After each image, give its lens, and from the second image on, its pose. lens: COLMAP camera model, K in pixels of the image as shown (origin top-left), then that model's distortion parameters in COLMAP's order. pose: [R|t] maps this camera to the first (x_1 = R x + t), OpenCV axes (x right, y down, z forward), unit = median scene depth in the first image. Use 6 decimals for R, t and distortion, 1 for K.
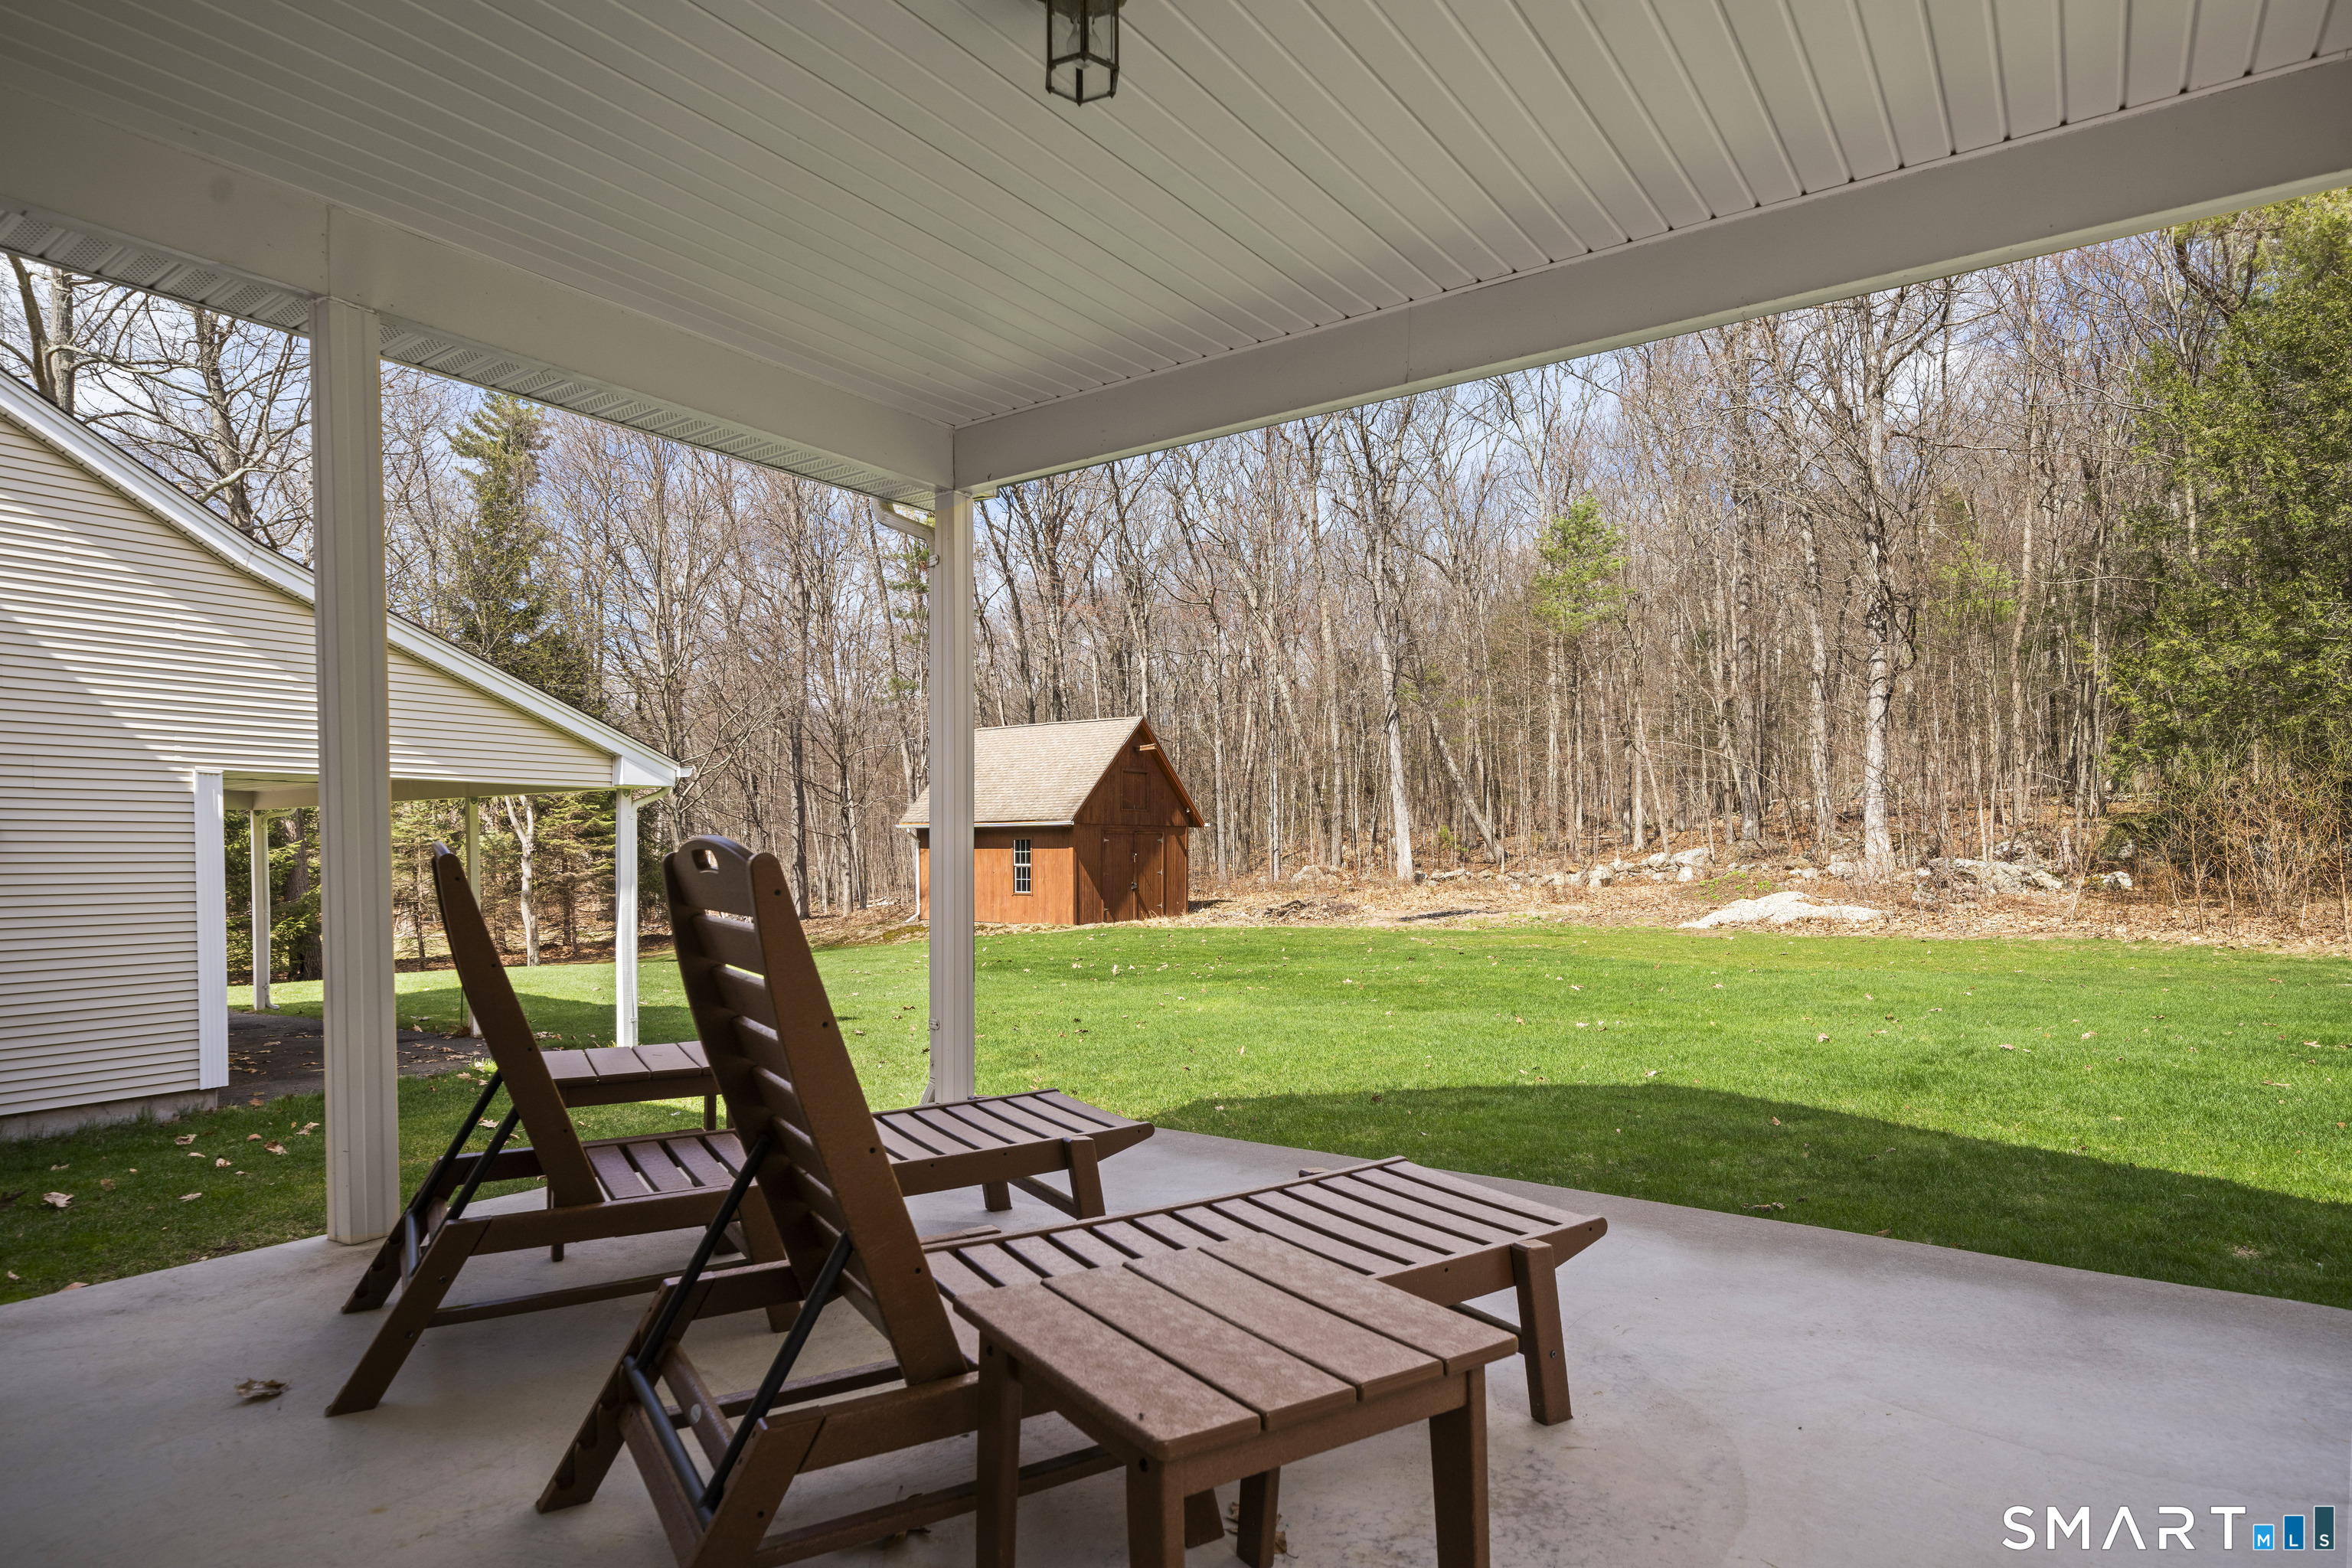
lens RADIAL K [[1306.4, 0, 1173.2], [0, 1306.4, 889.4], [0, 0, 1]] dist [-0.002628, -0.001304]
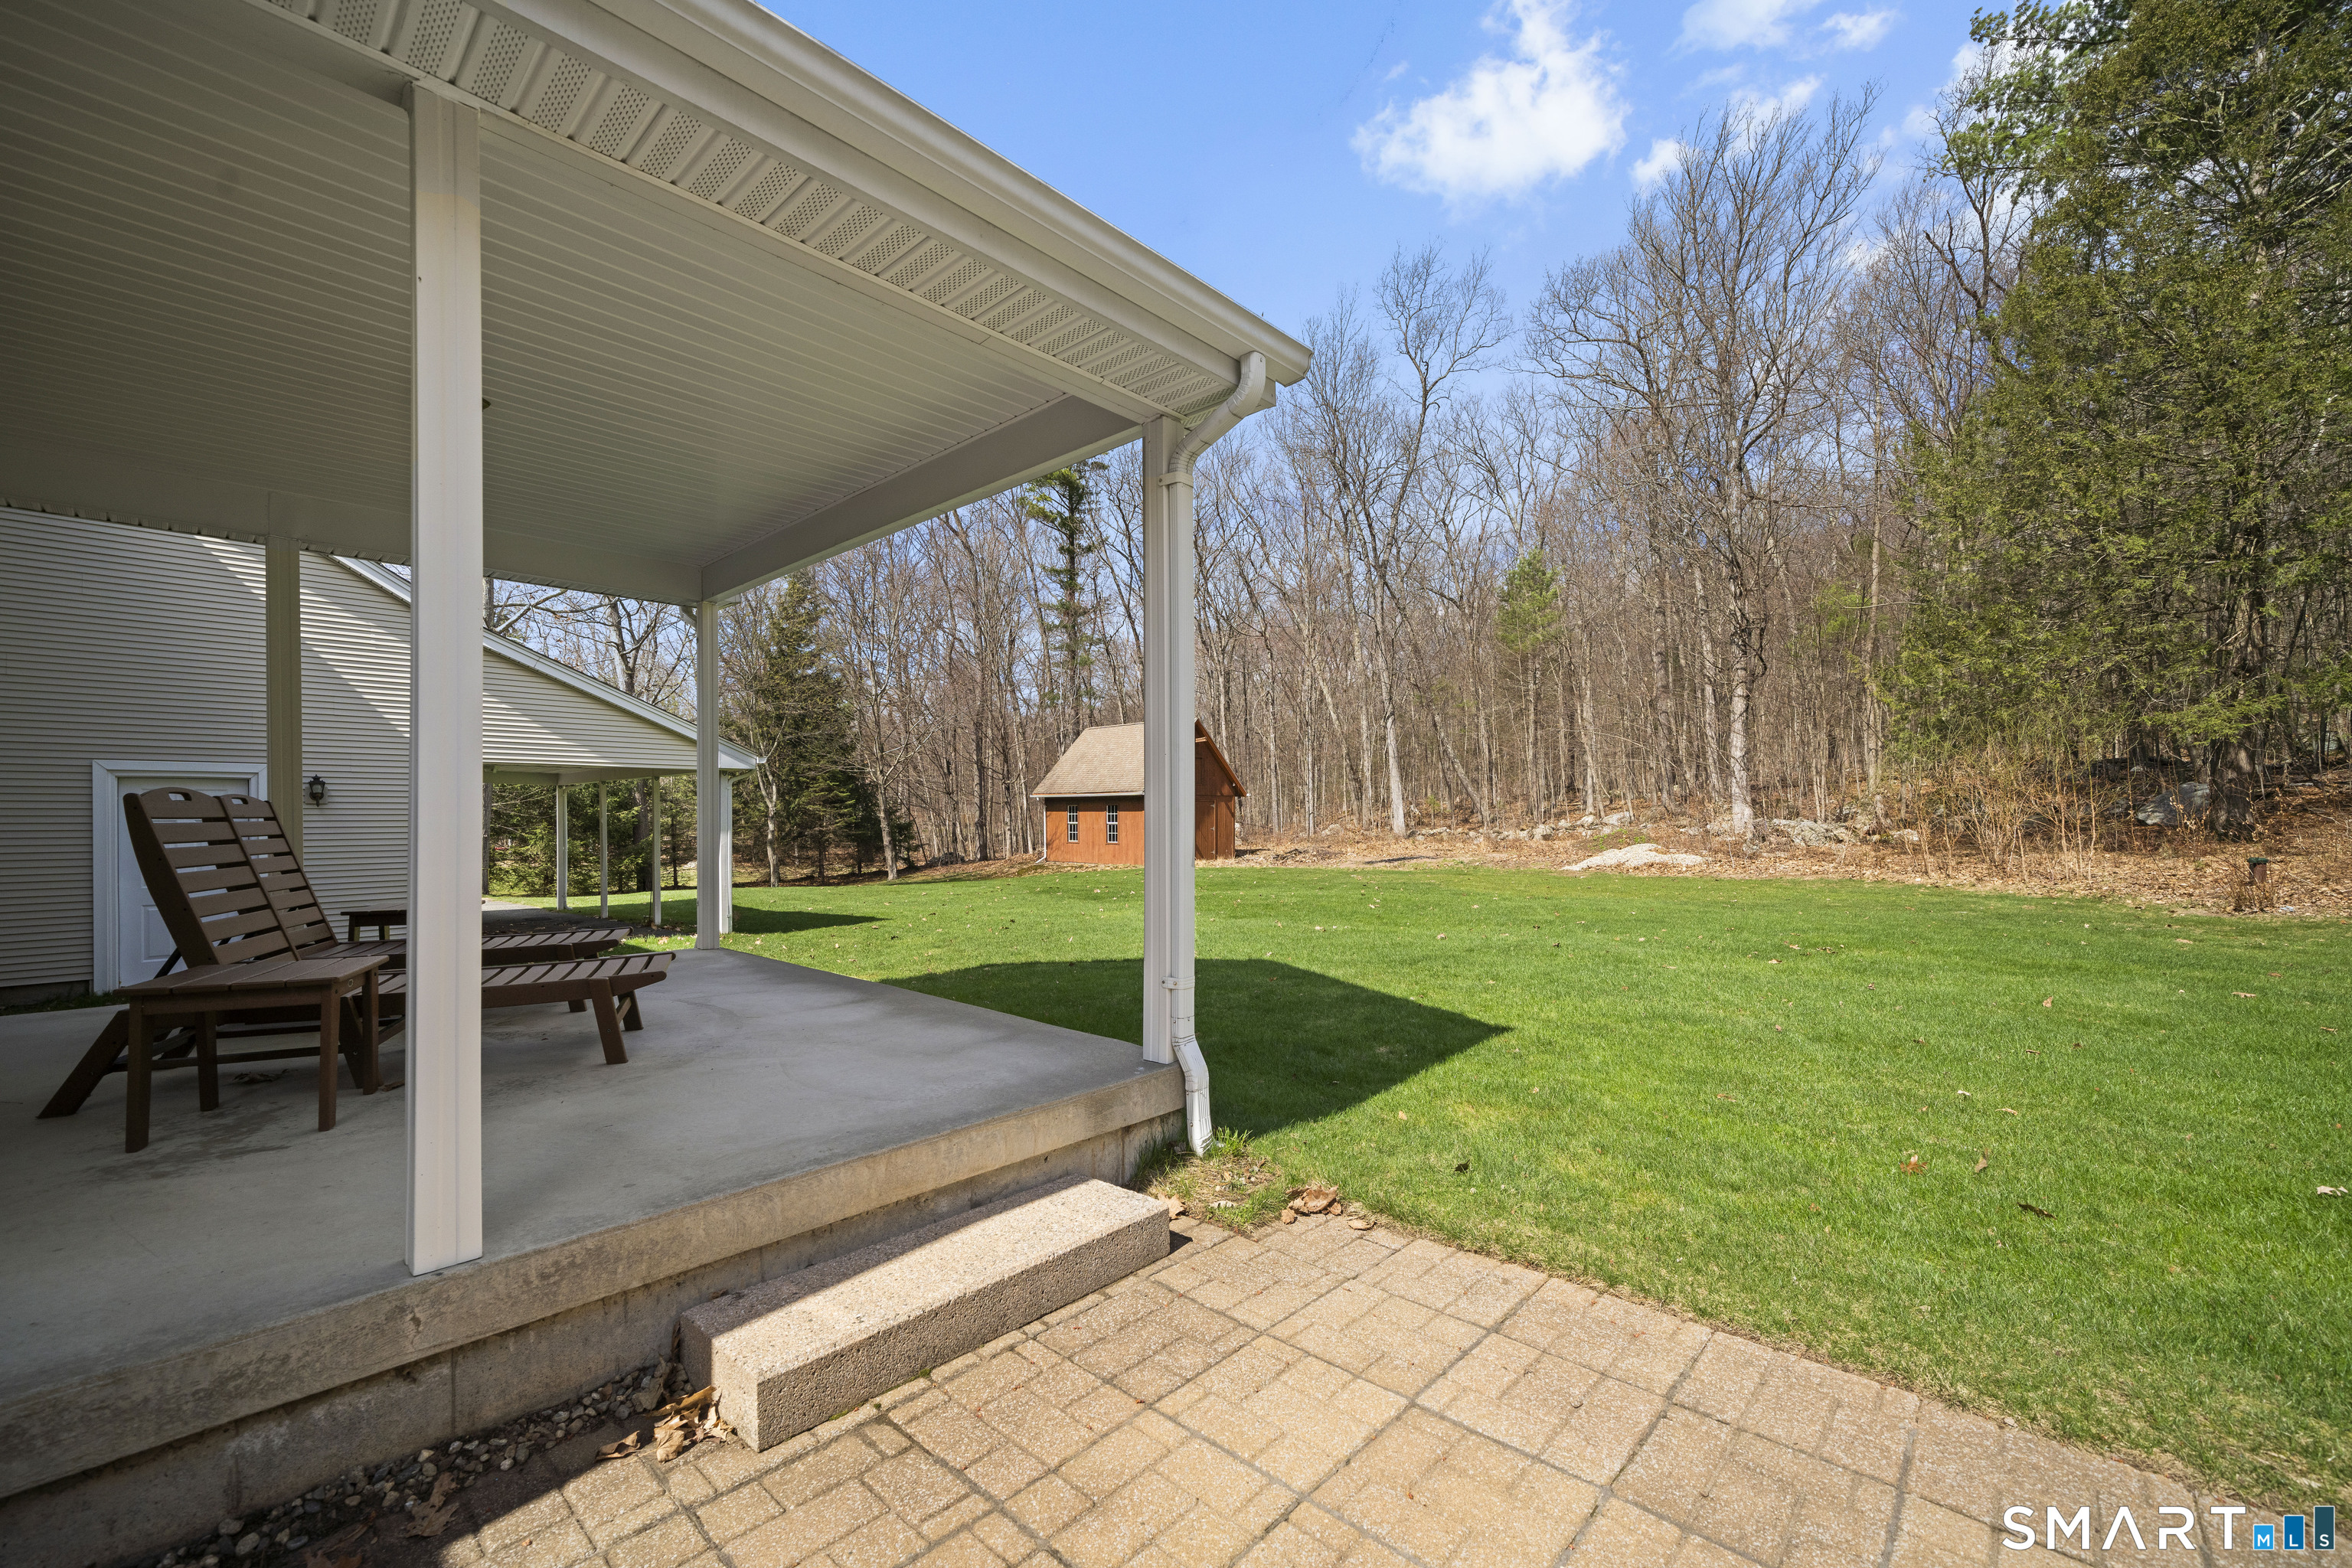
lens RADIAL K [[961.5, 0, 1173.4], [0, 961.5, 814.2], [0, 0, 1]] dist [-0.000622, -0.000022]
pose [[0.990655, 0.001294, -0.136385, 0.094193], [-0.005435, 0.999535, -0.029995, 0.002841], [0.136283, 0.030456, 0.990202, -0.030275]]
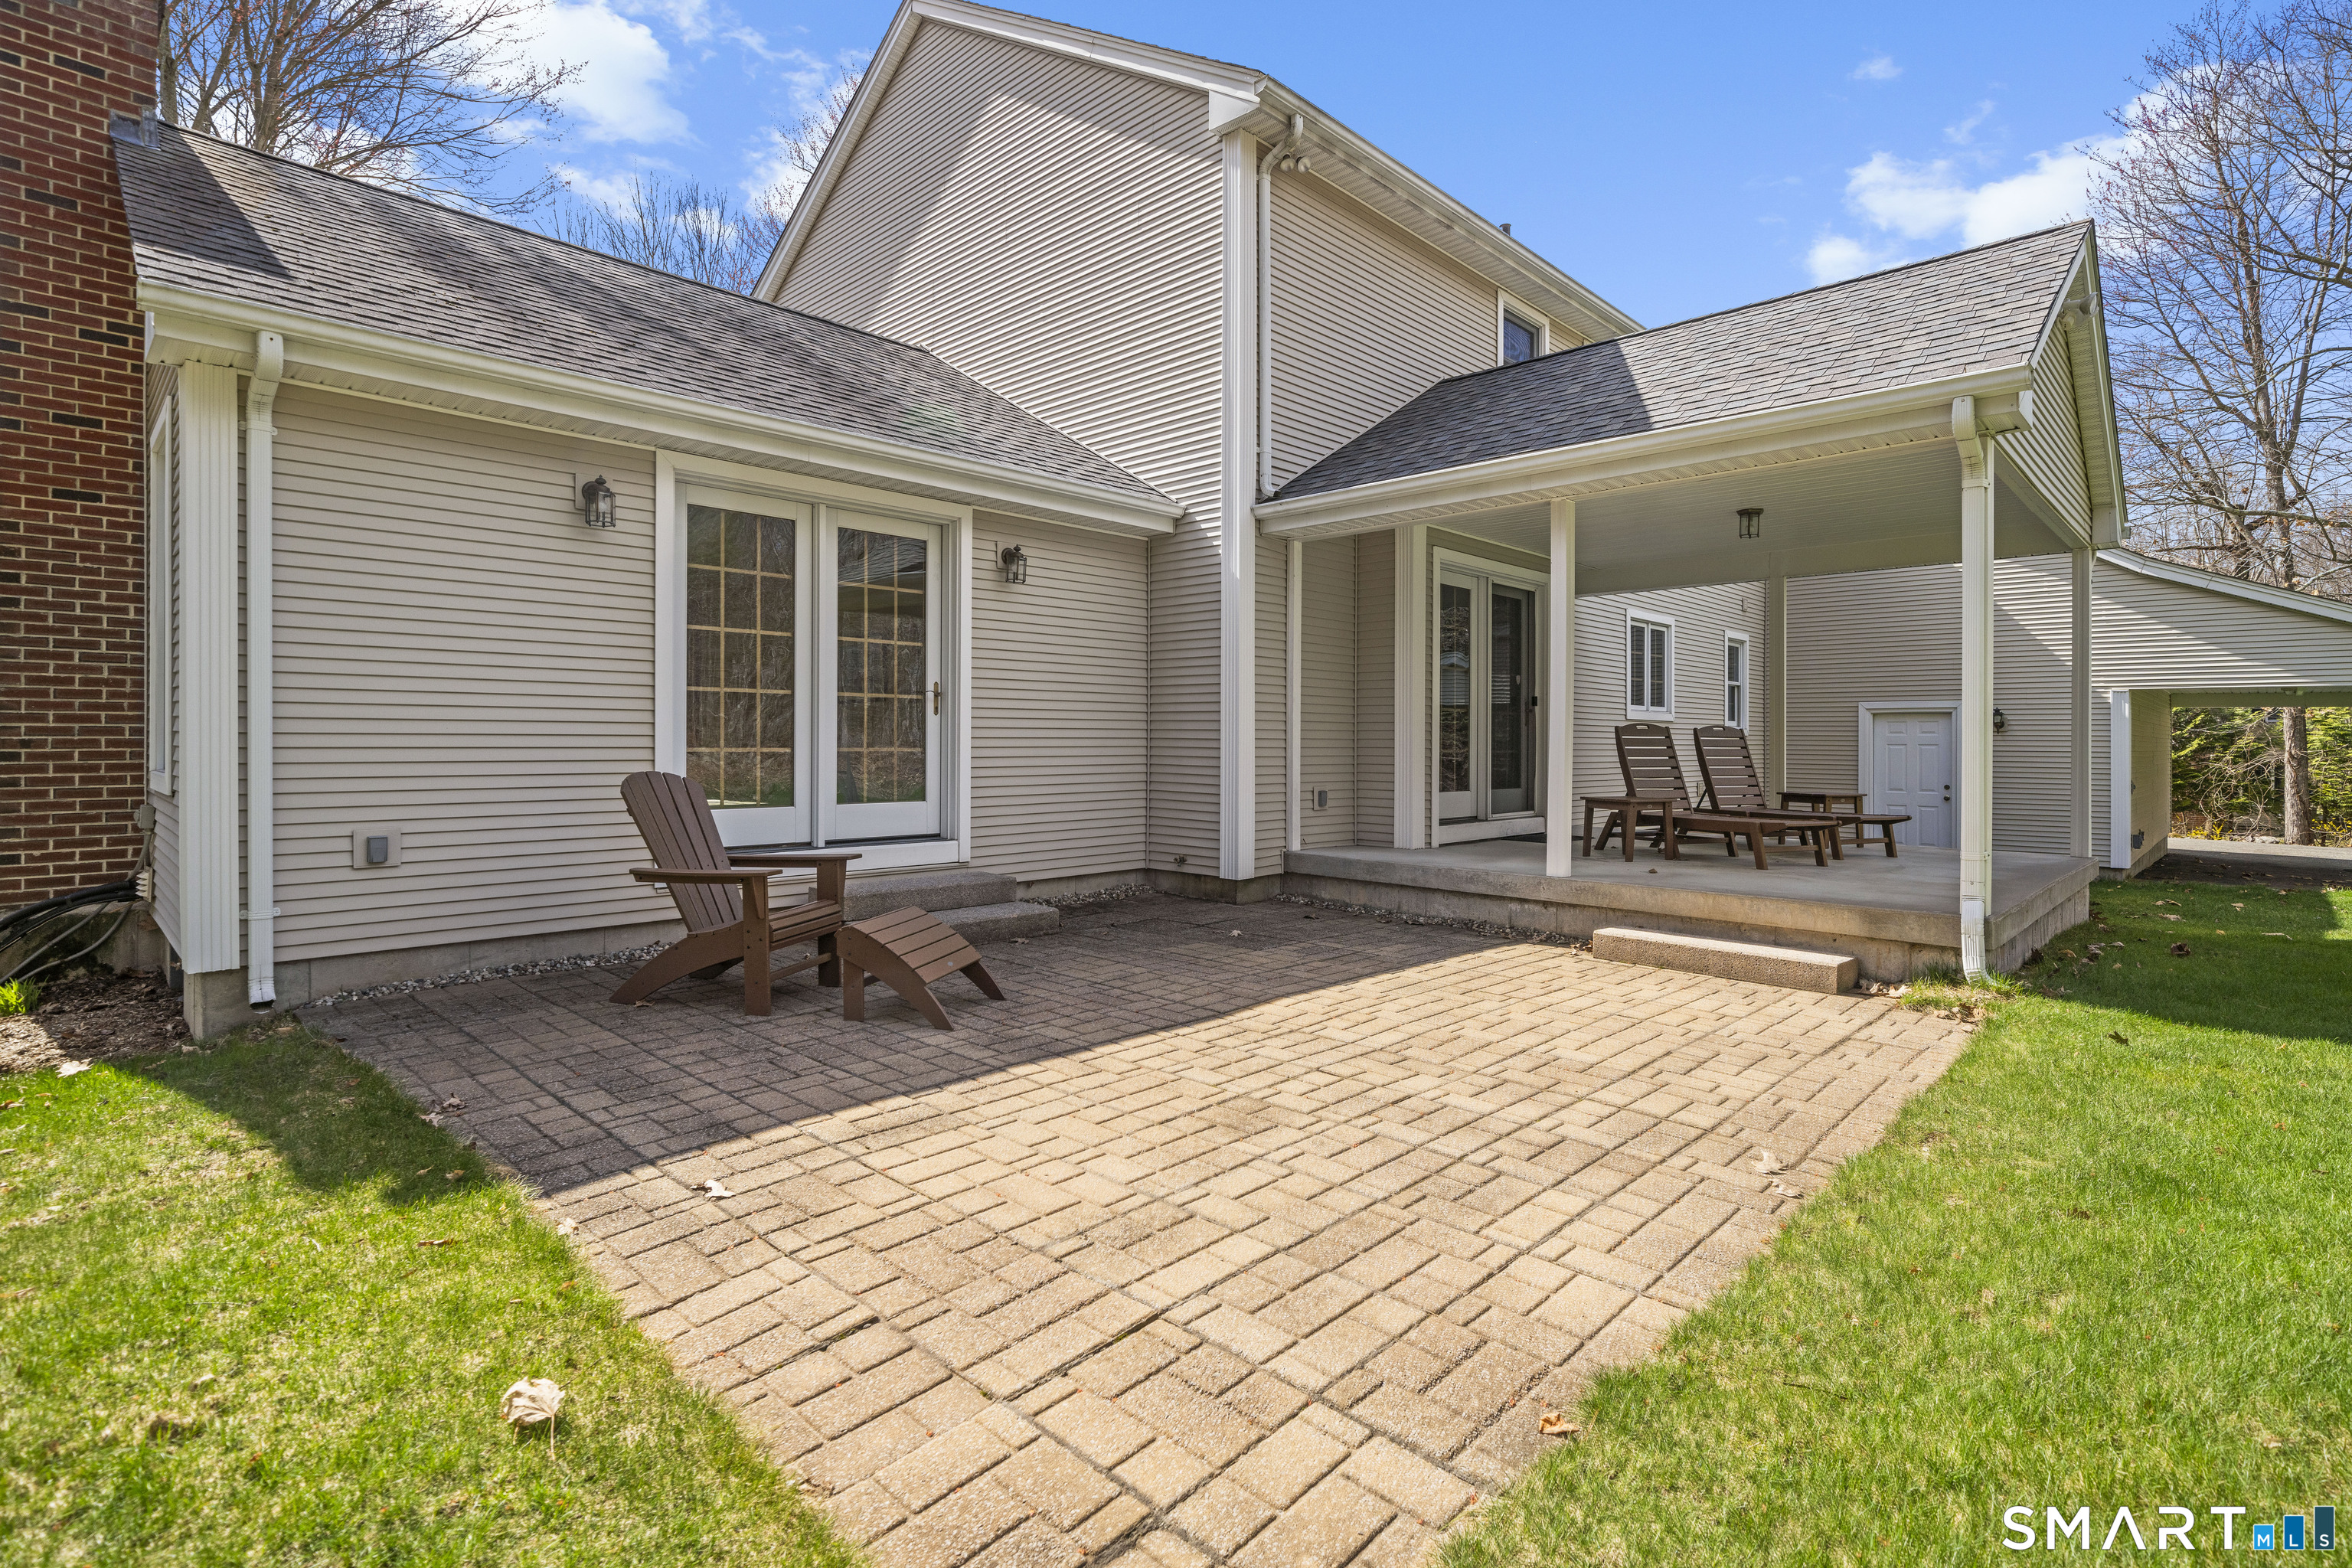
lens RADIAL K [[1106.8, 0, 1170.7], [0, 1106.8, 742.4], [0, 0, 1]] dist [-0.000299, -0.000096]
pose [[-0.156965, 0.001304, -0.987603, 0.287624], [-0.029125, 0.999558, 0.005949, 0.003369], [0.987175, 0.029698, -0.156857, -0.017717]]
